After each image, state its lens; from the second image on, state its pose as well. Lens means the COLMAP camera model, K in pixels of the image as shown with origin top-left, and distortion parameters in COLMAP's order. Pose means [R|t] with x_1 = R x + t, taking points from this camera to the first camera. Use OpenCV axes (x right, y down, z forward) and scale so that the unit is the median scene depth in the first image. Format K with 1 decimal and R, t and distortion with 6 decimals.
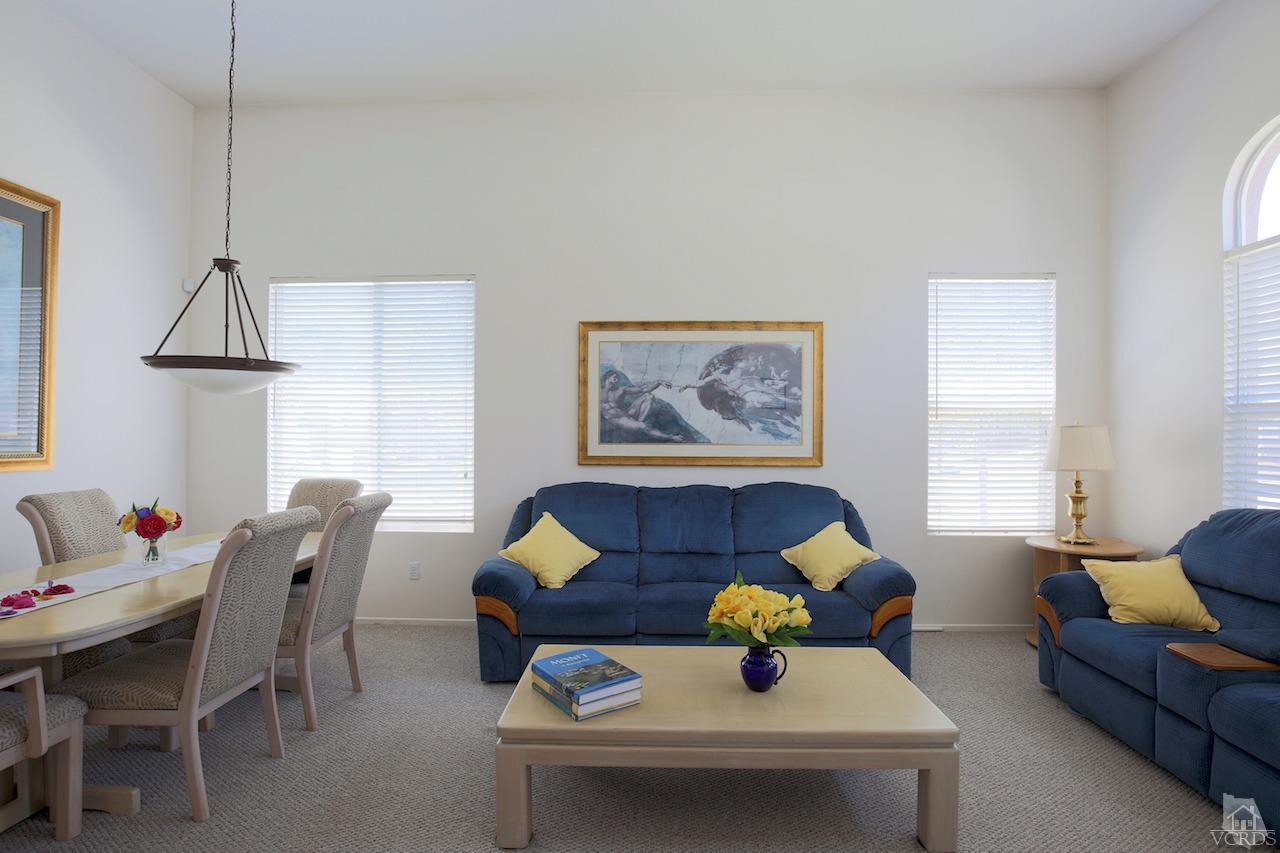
lens RADIAL K [[607.7, 0, 640.4], [0, 607.7, 429.1], [0, 0, 1]] dist [-0.039407, 0.002607]
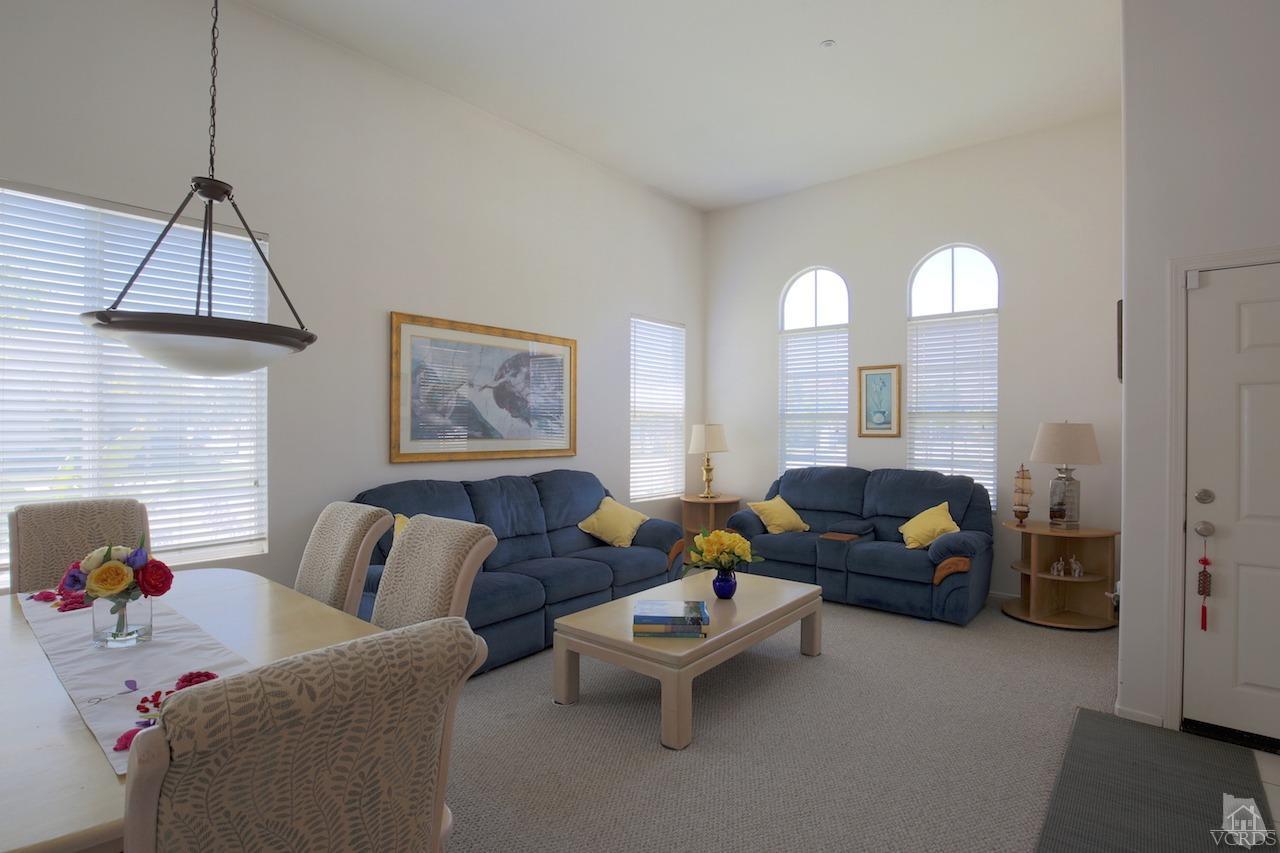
lens RADIAL K [[607.7, 0, 641.5], [0, 607.7, 423.4], [0, 0, 1]] dist [-0.039407, 0.002607]
pose [[0.617552, 0.004638, 0.786516, -0.600531], [-0.006543, 0.999978, -0.000759, -0.005078], [-0.786503, -0.004678, 0.617569, 0.115517]]
